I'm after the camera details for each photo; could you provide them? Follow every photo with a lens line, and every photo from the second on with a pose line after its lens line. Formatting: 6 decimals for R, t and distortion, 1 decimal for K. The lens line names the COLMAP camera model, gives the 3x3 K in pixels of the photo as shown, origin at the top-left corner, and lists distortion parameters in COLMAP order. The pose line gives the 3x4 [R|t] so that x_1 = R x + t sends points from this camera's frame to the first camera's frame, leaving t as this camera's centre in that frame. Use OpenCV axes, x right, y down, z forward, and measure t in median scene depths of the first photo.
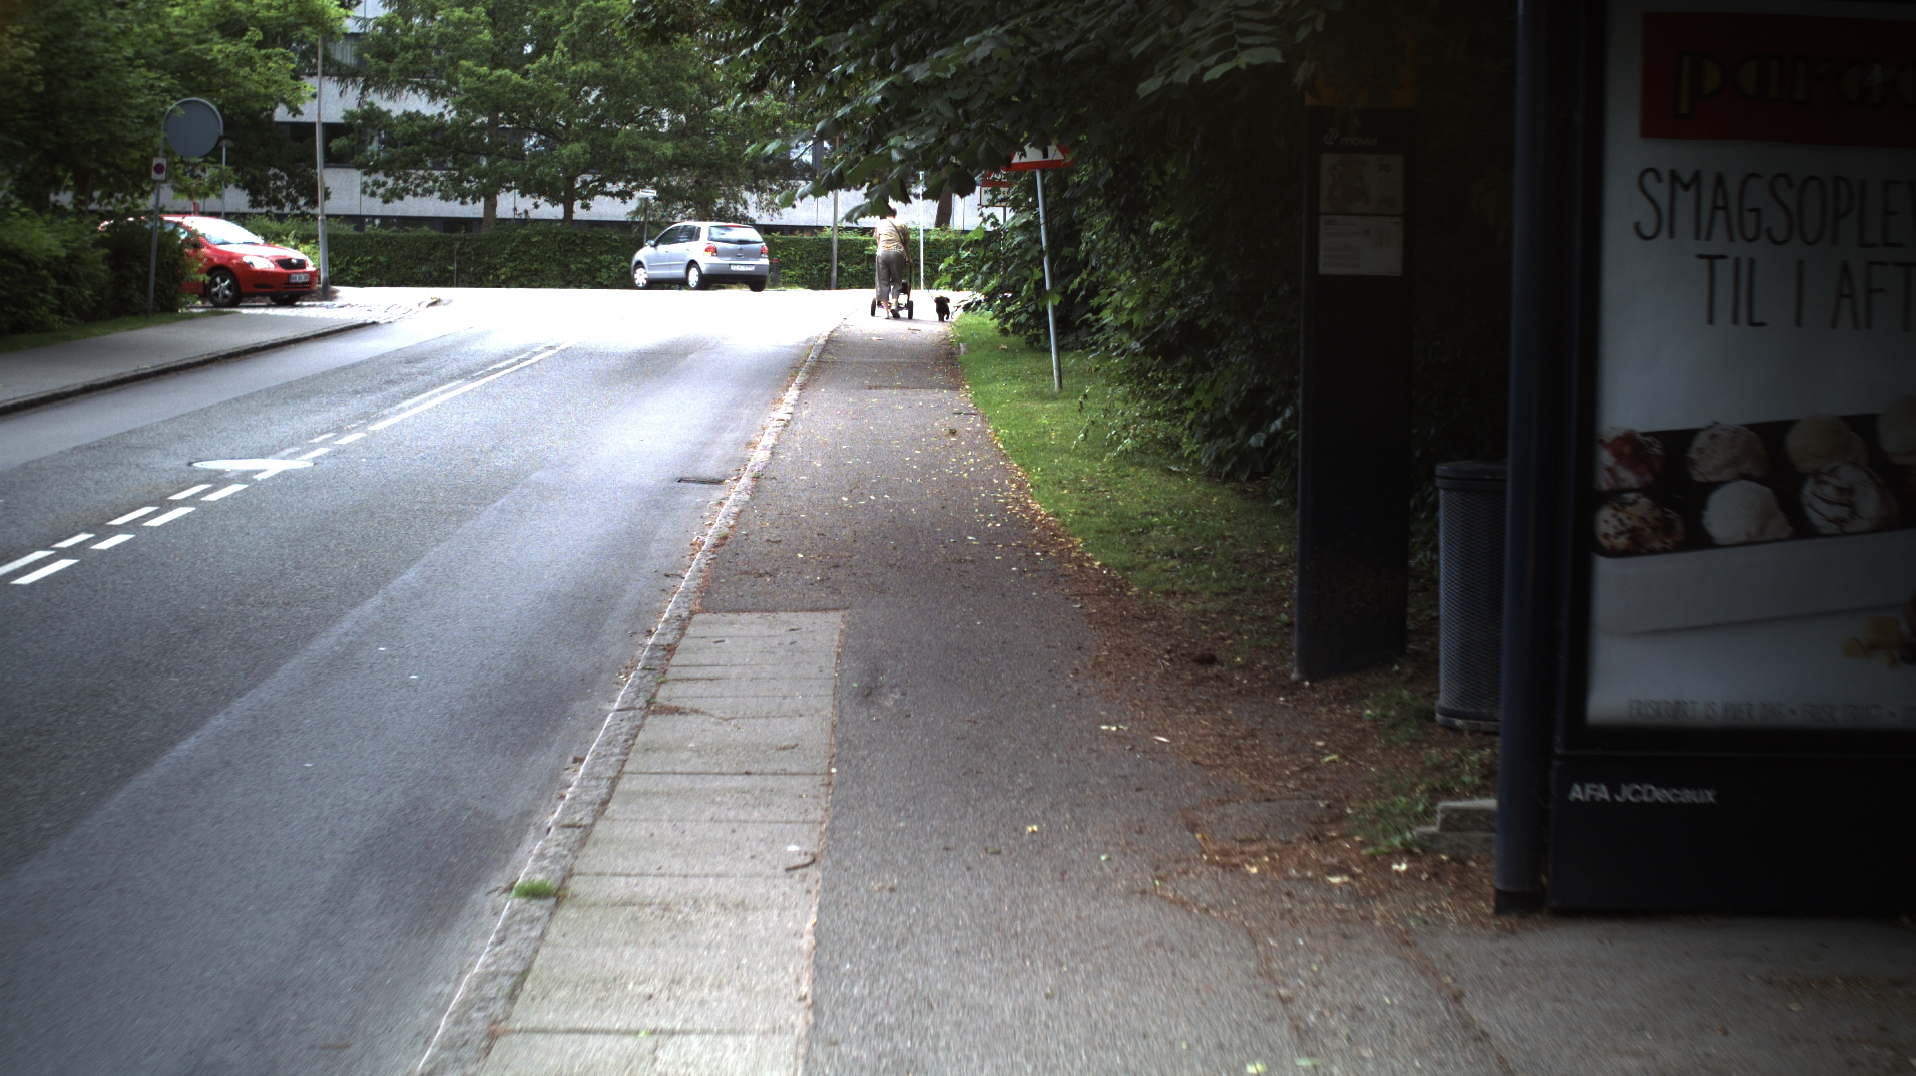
lens RADIAL K [[3209.8, 0, 958.0], [0, 3209.8, 538.0], [0, 0, 1]] dist [-0.304617, 0.498200]
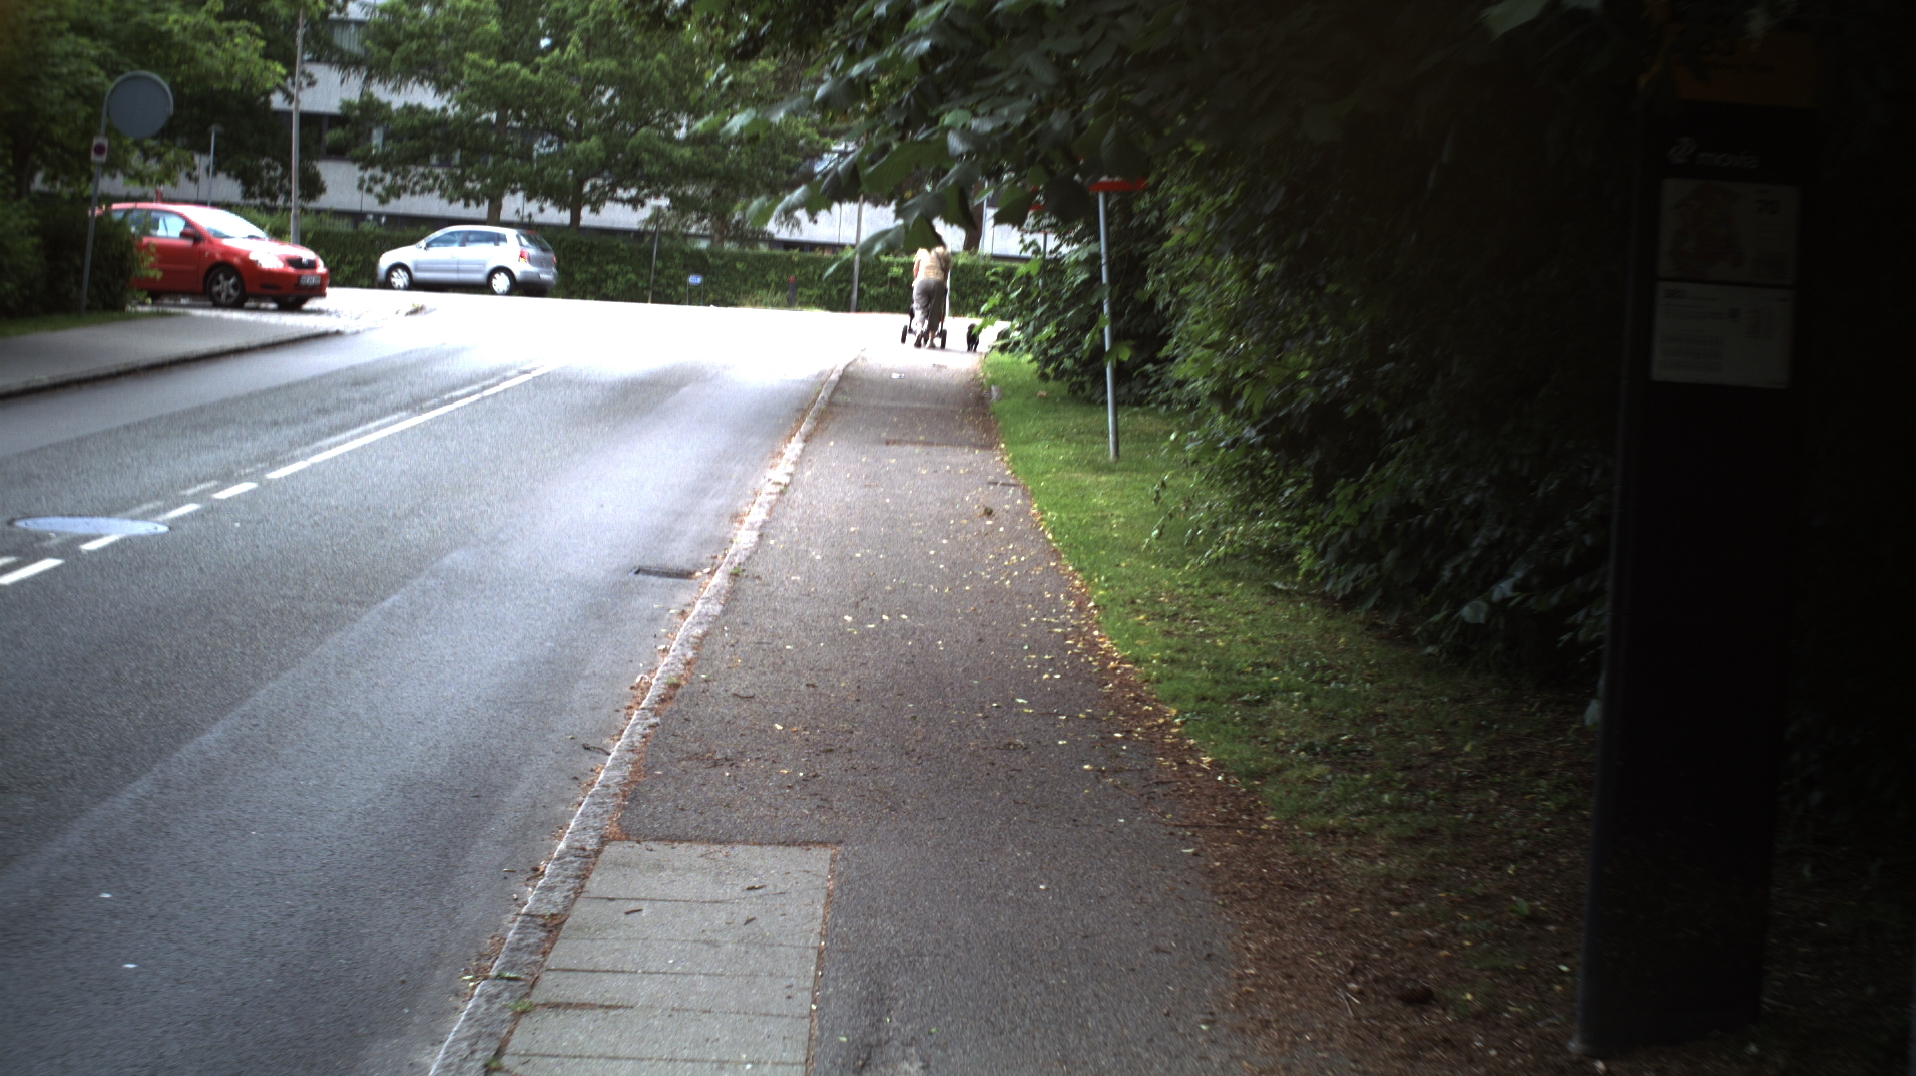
lens RADIAL K [[3209.8, 0, 958.0], [0, 3209.8, 538.0], [0, 0, 1]] dist [-0.304617, 0.498200]
pose [[0.999074, 0.042879, -0.003528, -0.003476], [-0.042902, 0.999057, -0.006729, -0.011851], [0.003236, 0.006874, 0.999971, 0.110979]]
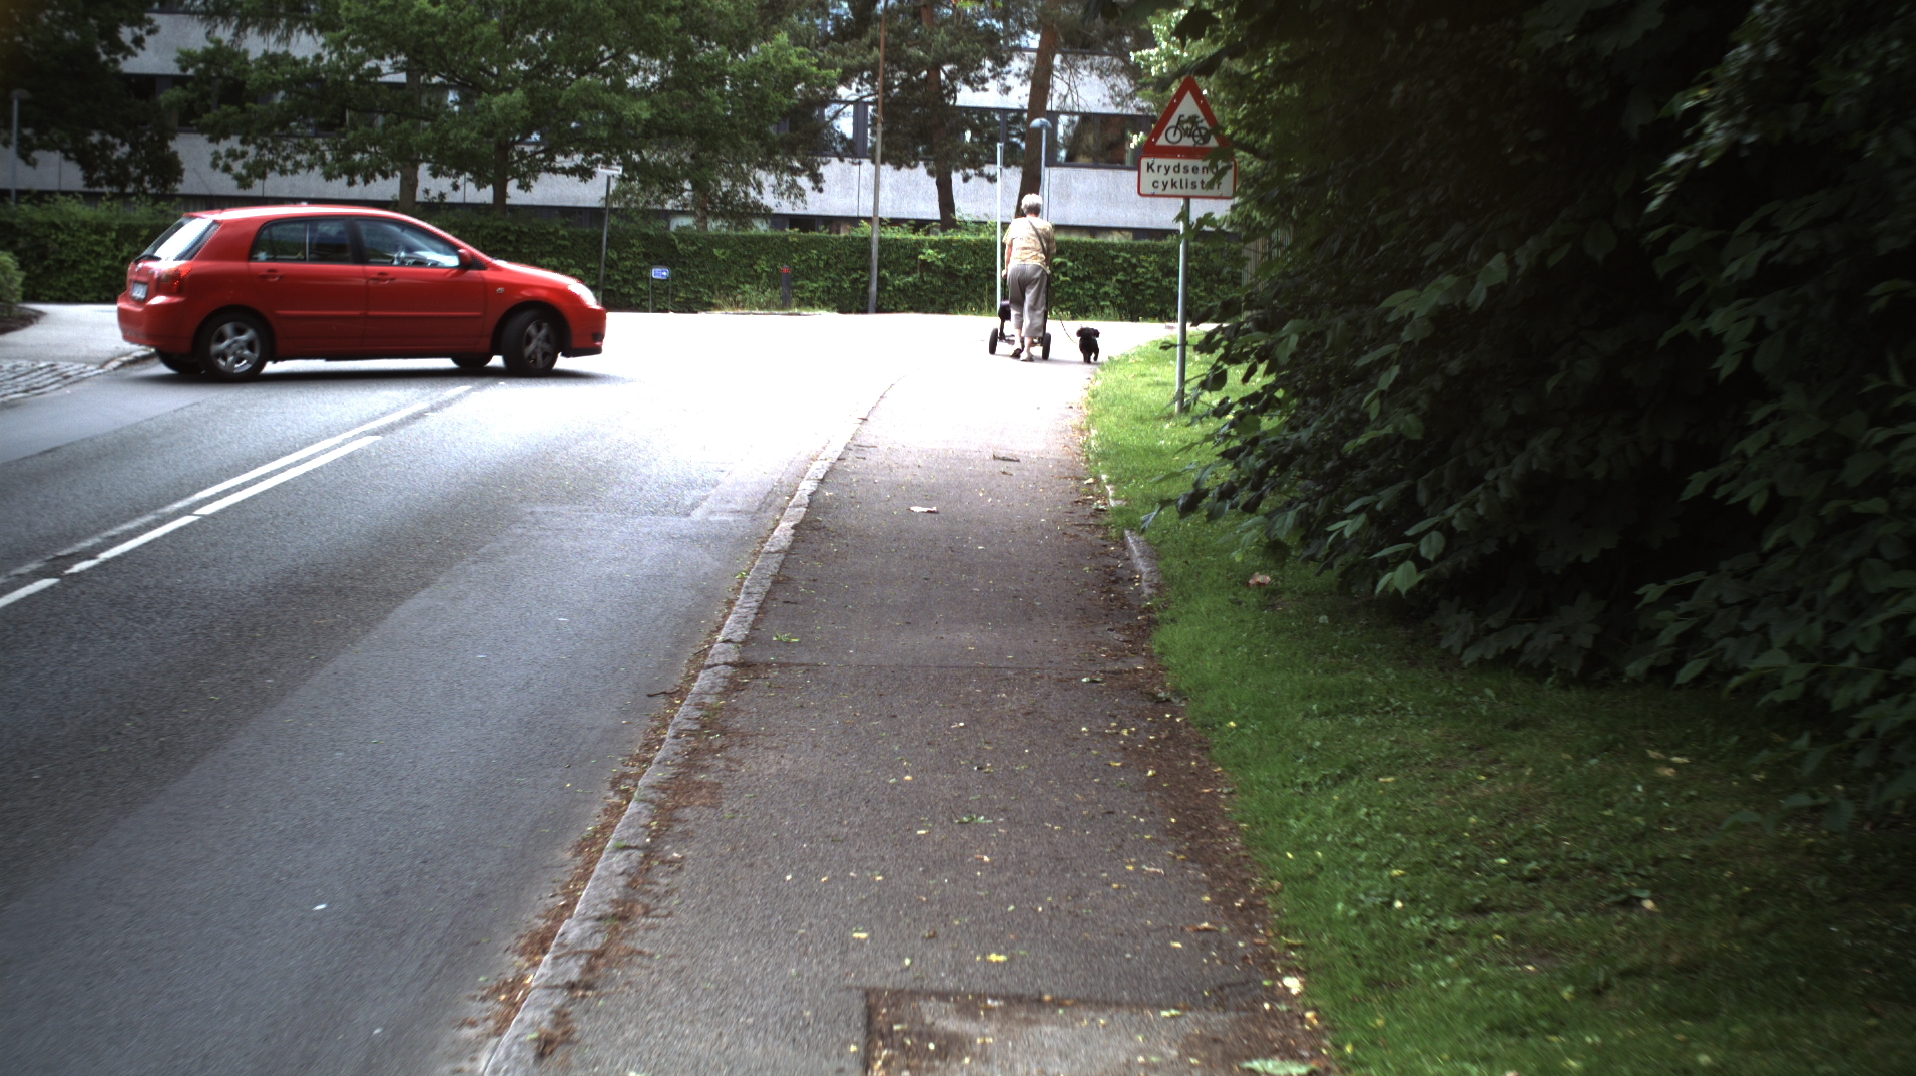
lens RADIAL K [[3209.8, 0, 958.0], [0, 3209.8, 538.0], [0, 0, 1]] dist [-0.304617, 0.498200]
pose [[0.999763, 0.012249, -0.017972, -0.012741], [-0.012170, 0.999916, 0.004549, -0.058222], [0.018026, -0.004329, 0.999828, 0.558158]]
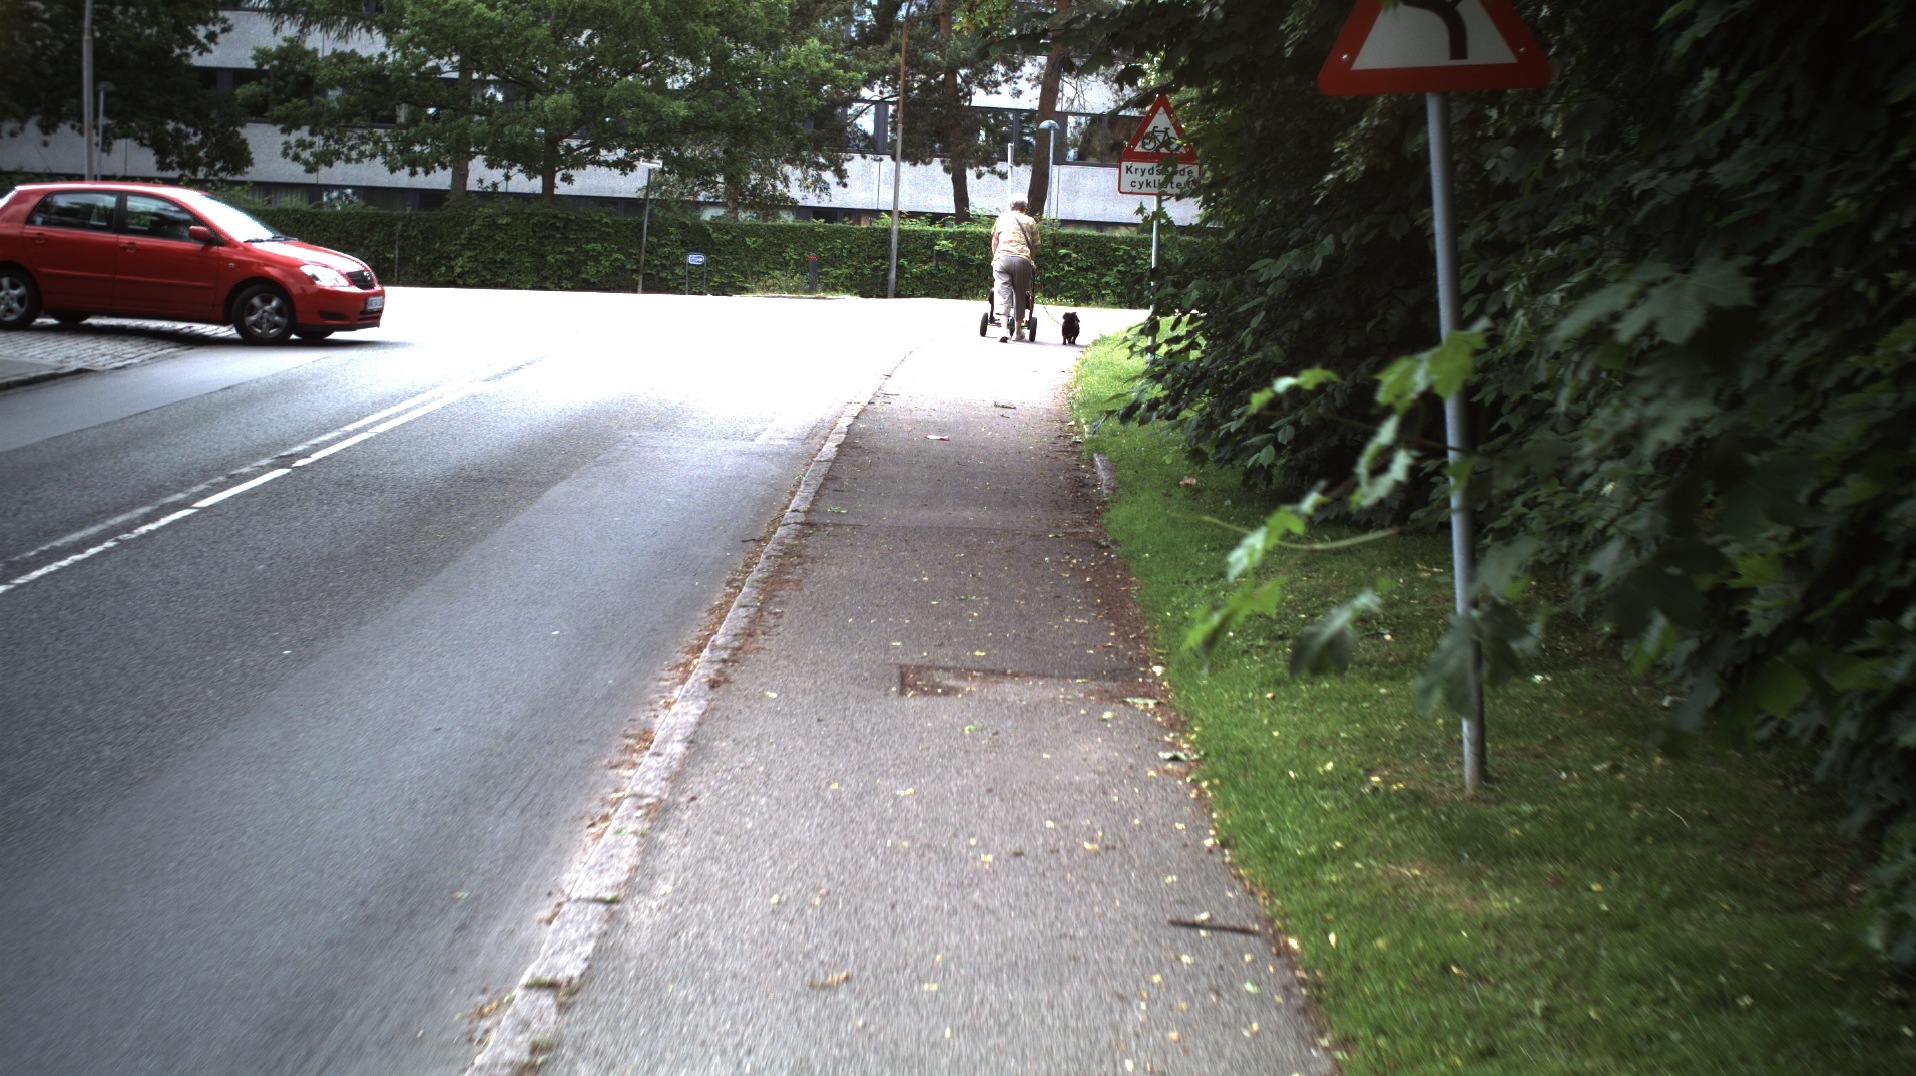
lens RADIAL K [[3209.8, 0, 958.0], [0, 3209.8, 538.0], [0, 0, 1]] dist [-0.304617, 0.498200]
pose [[0.999463, 0.024598, -0.021649, -0.009499], [-0.024470, 0.999682, 0.006166, -0.046934], [0.021793, -0.005633, 0.999747, 0.446353]]
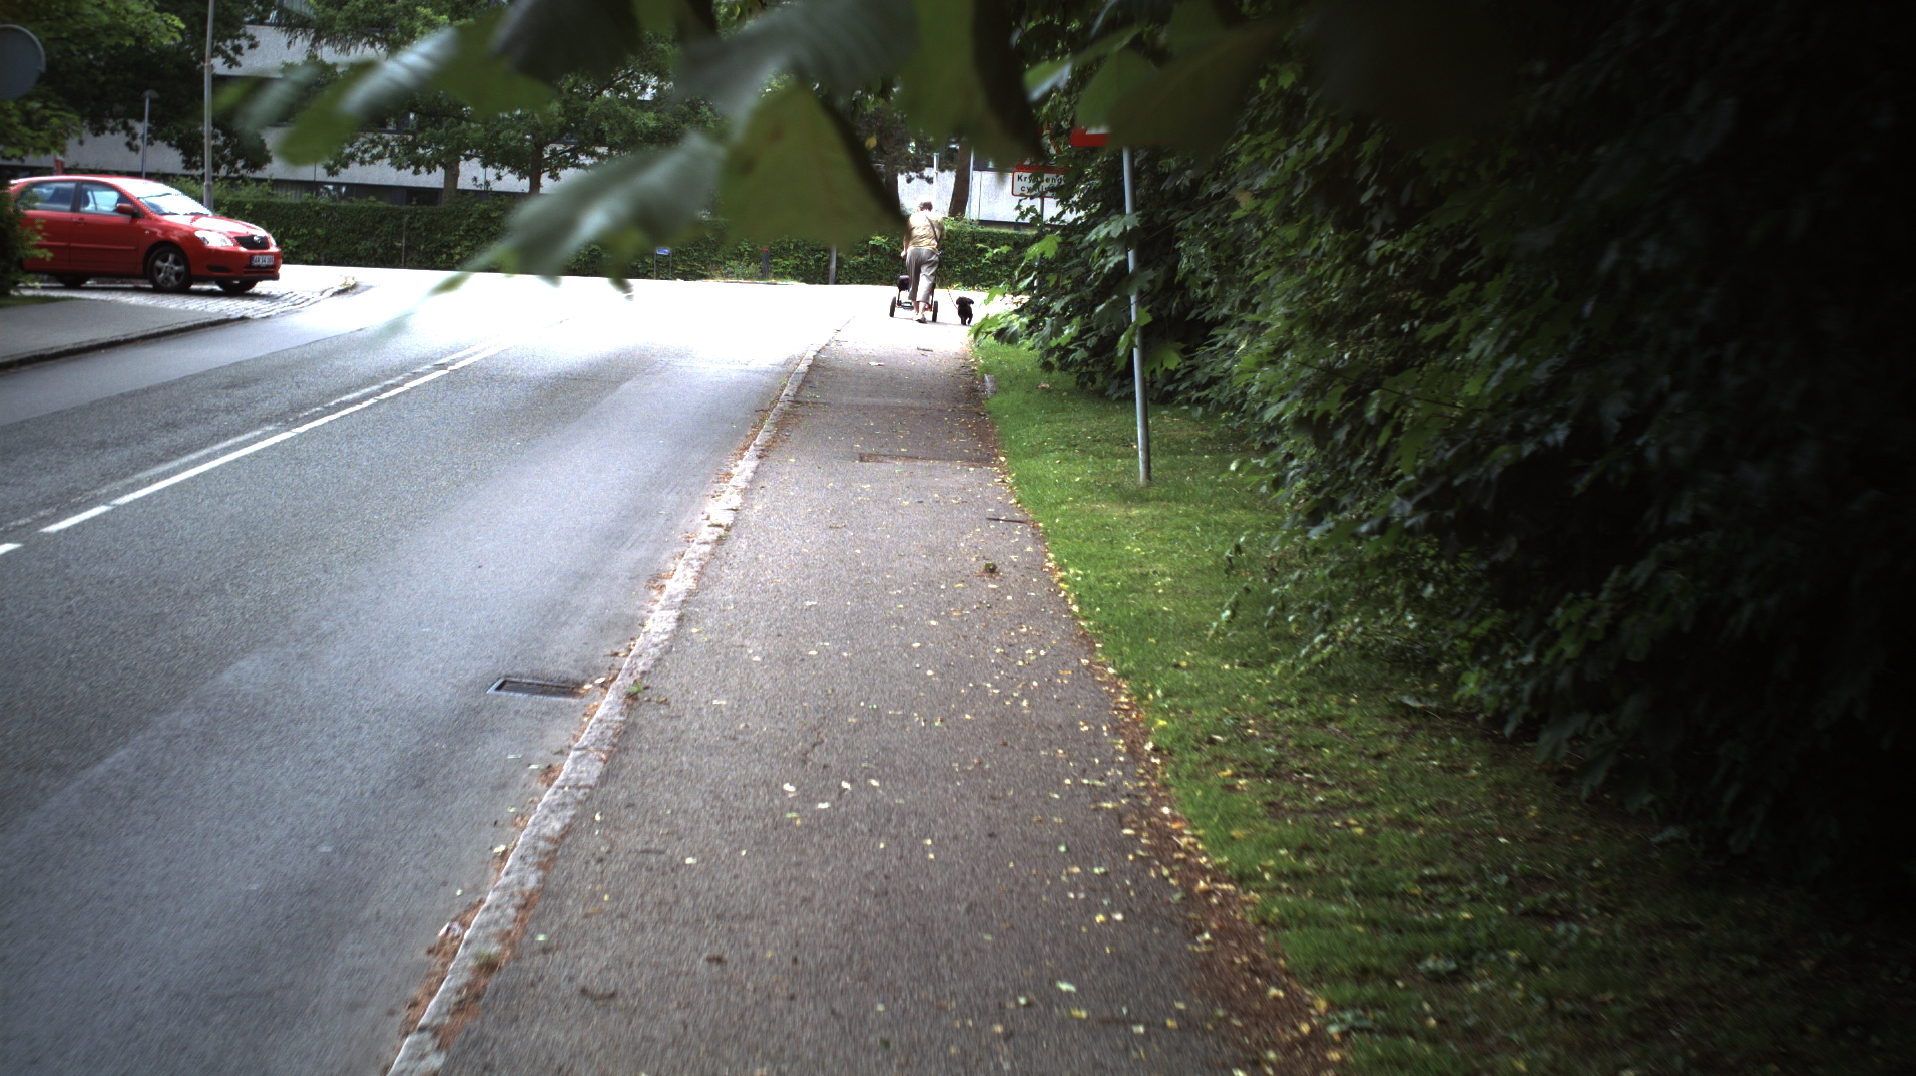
lens RADIAL K [[3209.8, 0, 958.0], [0, 3209.8, 538.0], [0, 0, 1]] dist [-0.304617, 0.498200]
pose [[0.999434, 0.033628, 0.000958, -0.004897], [-0.033632, 0.999425, 0.004413, -0.023629], [-0.000809, -0.004443, 0.999990, 0.222645]]
